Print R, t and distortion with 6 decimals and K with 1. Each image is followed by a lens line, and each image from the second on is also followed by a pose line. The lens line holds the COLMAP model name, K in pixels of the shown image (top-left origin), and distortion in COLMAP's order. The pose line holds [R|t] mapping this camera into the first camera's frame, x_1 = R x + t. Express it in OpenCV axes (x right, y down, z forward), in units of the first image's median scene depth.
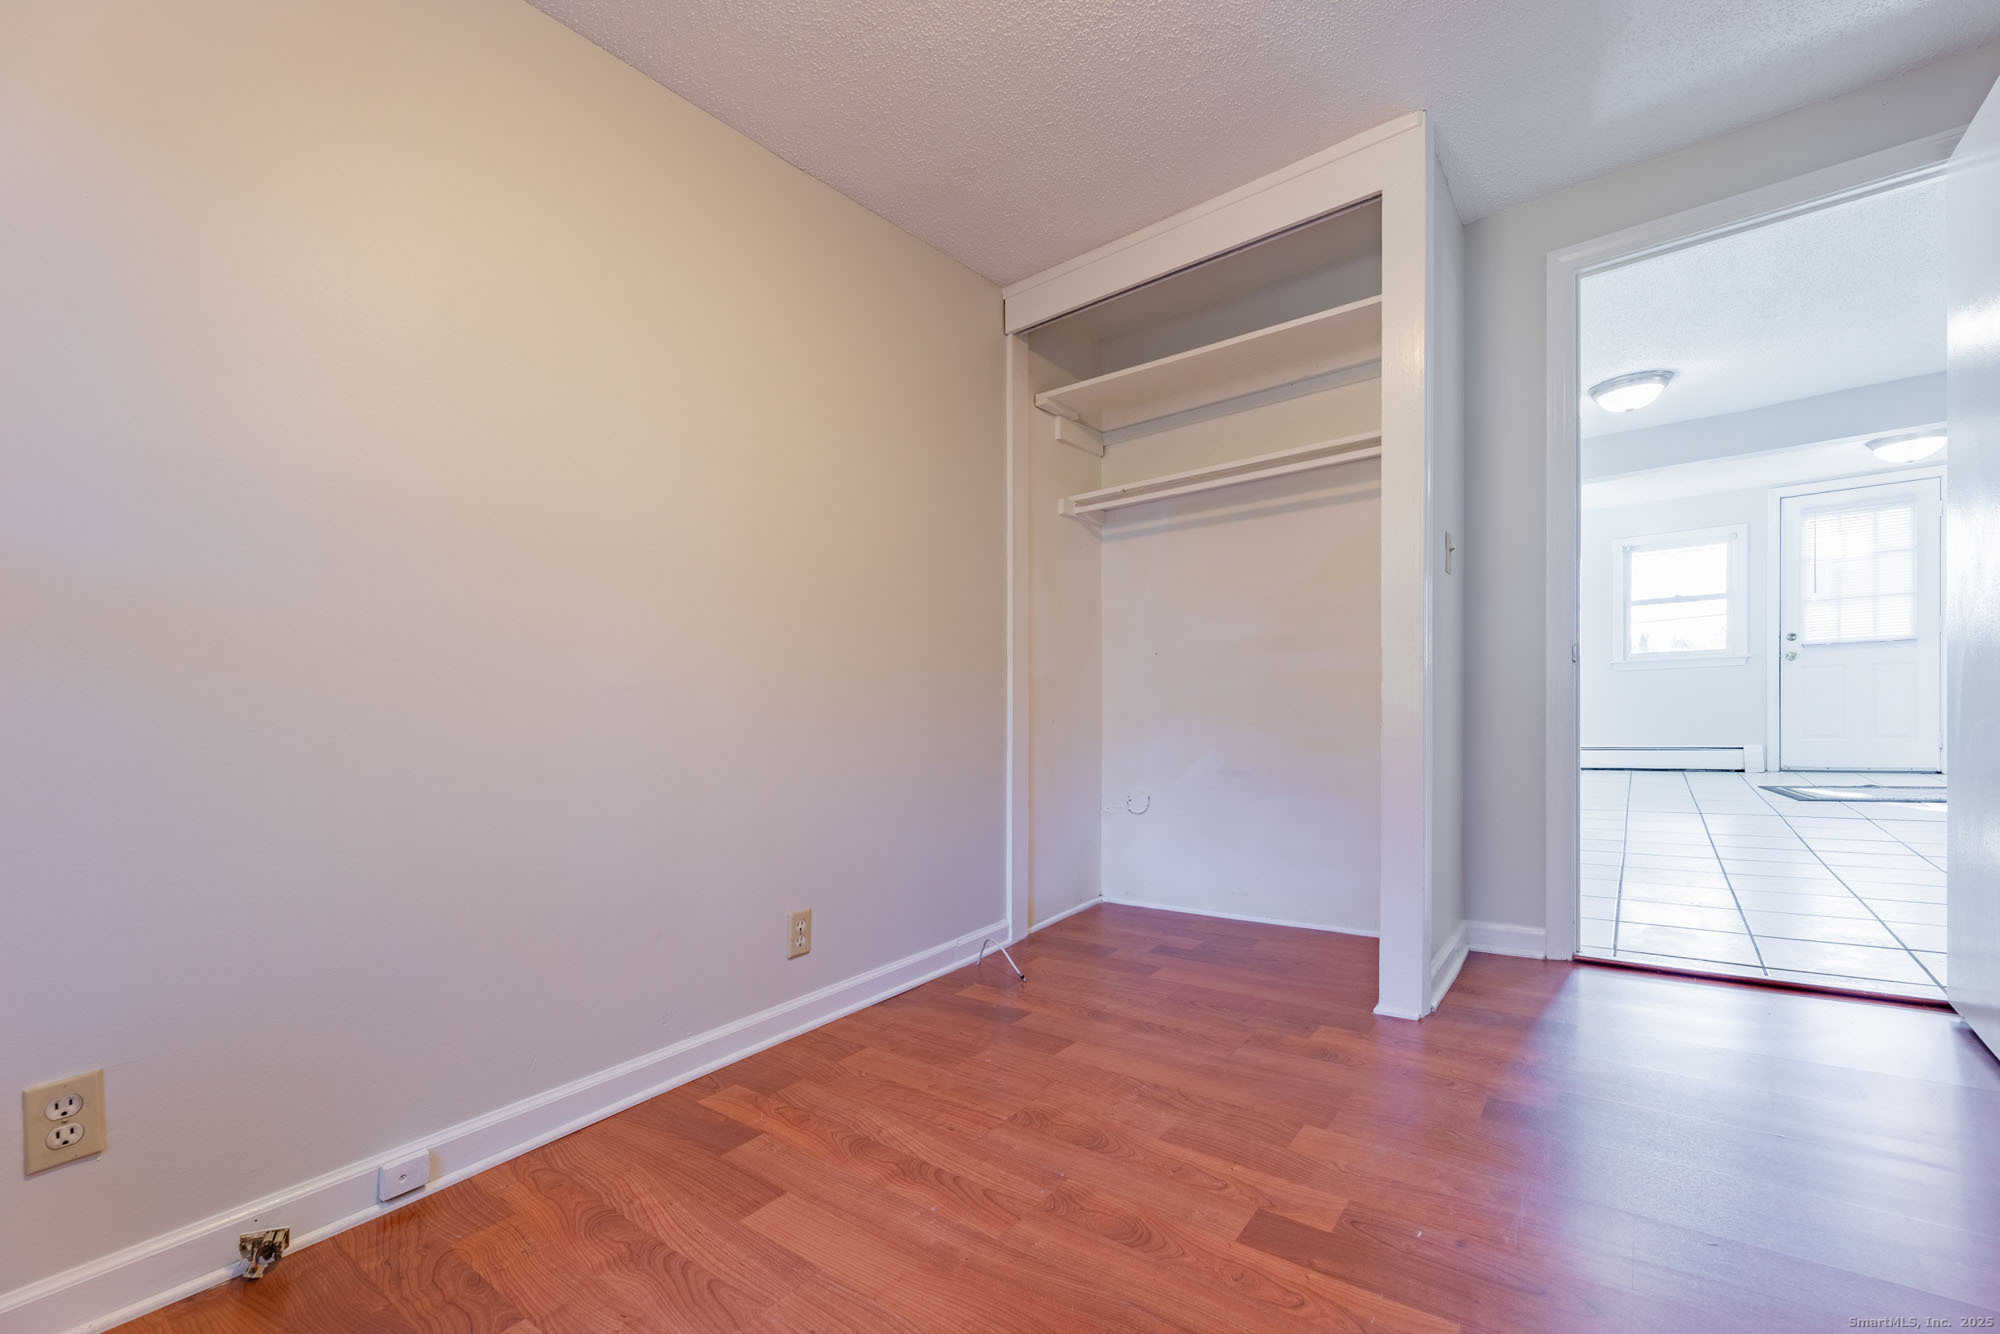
lens RADIAL K [[837.2, 0, 1012.1], [0, 837.2, 735.7], [0, 0, 1]] dist [-0.000526, -0.000175]
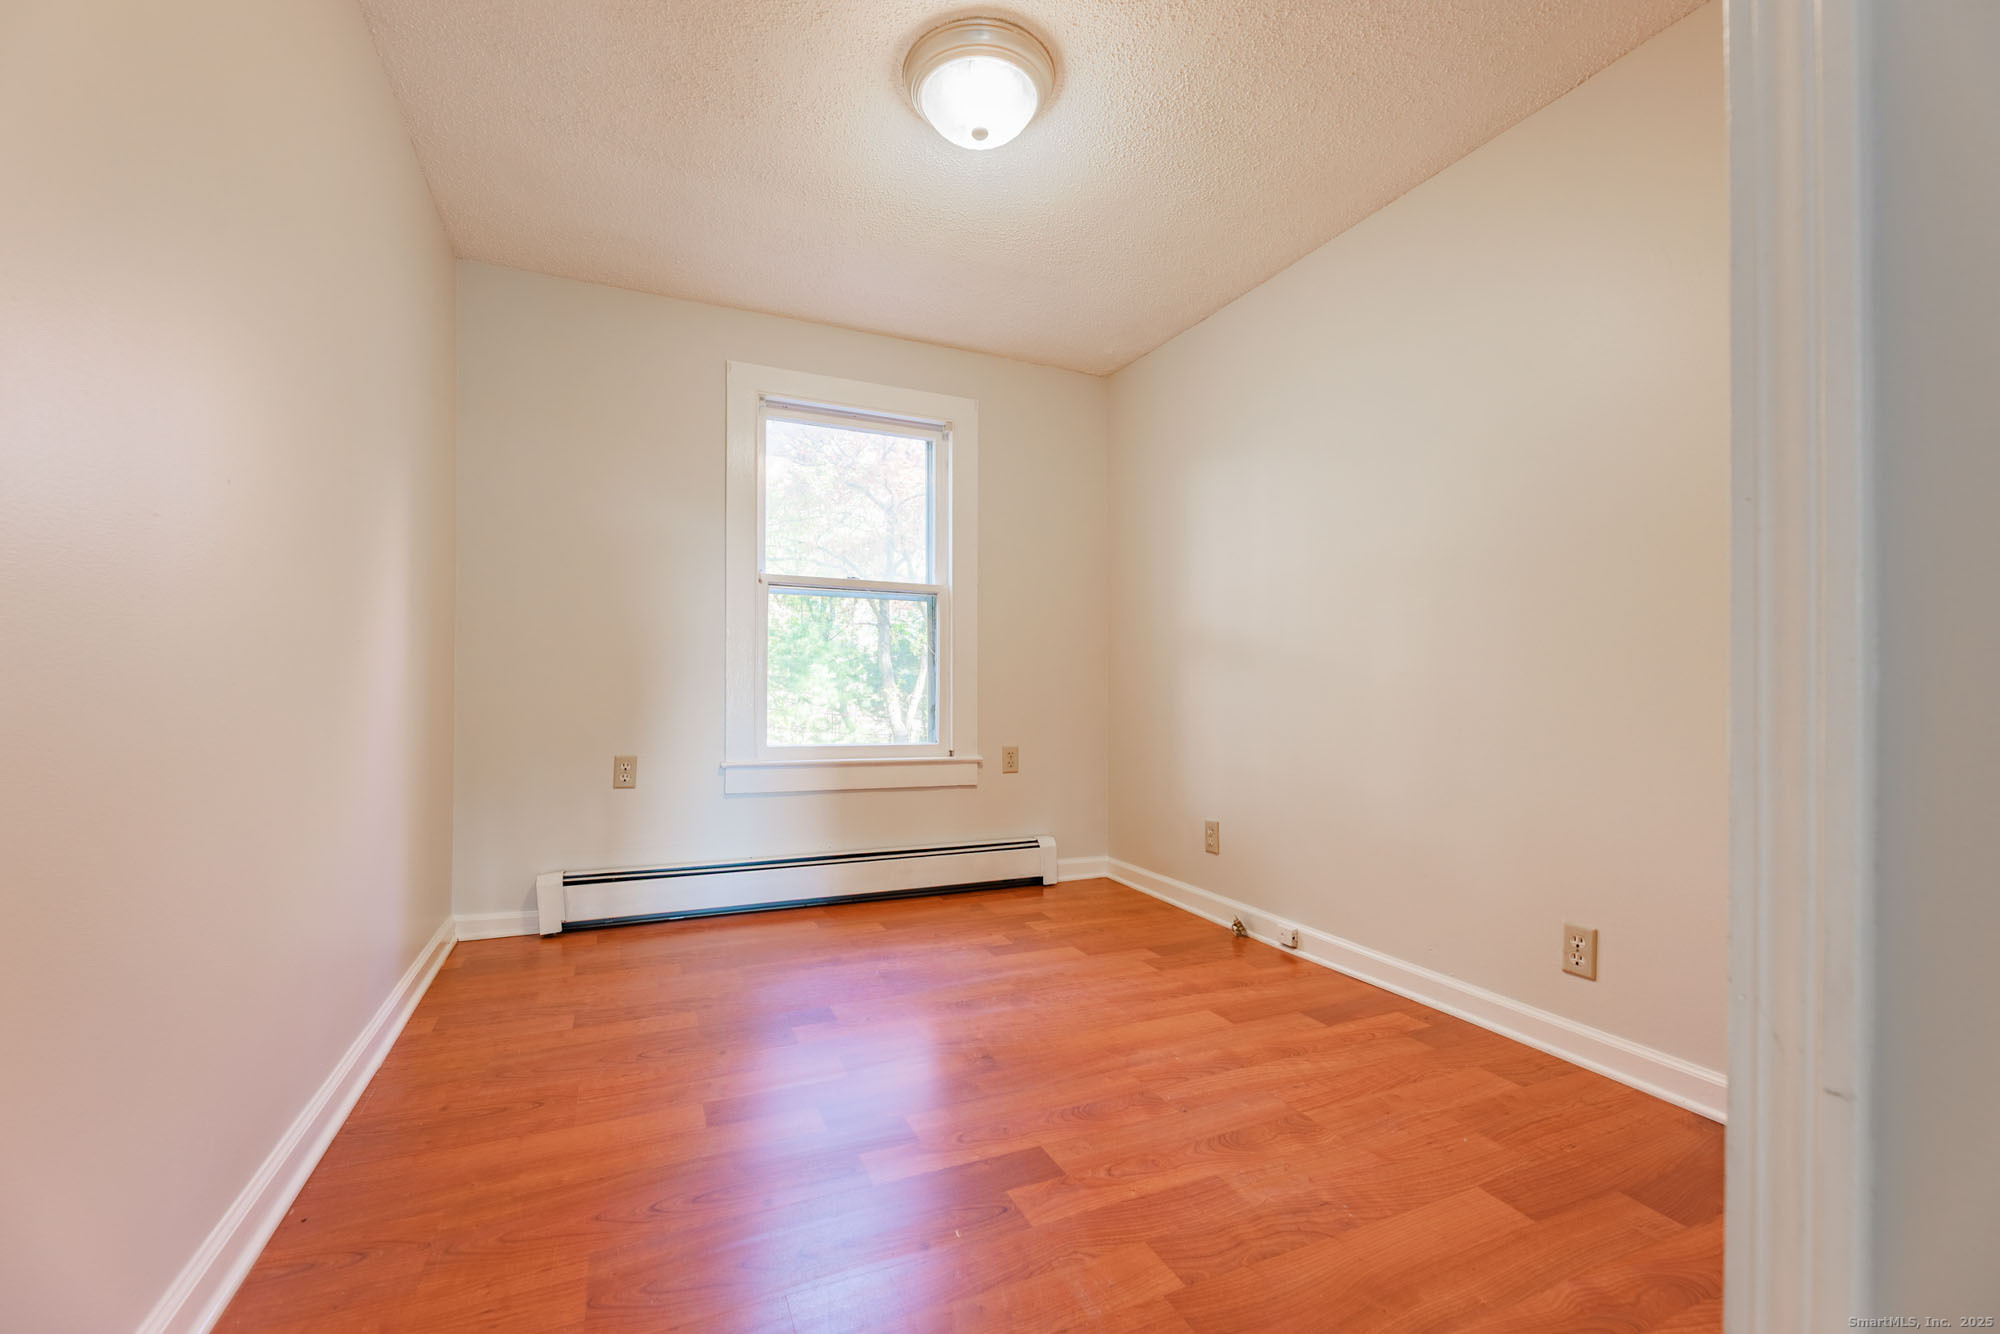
lens RADIAL K [[843.5, 0, 1051.6], [0, 843.5, 660.8], [0, 0, 1]] dist [-0.001324, -0.000296]
pose [[-0.442506, 0.002552, -0.896762, 1.112286], [-0.024352, 0.999593, 0.014861, -0.092966], [0.896435, 0.028414, -0.442264, 1.265530]]
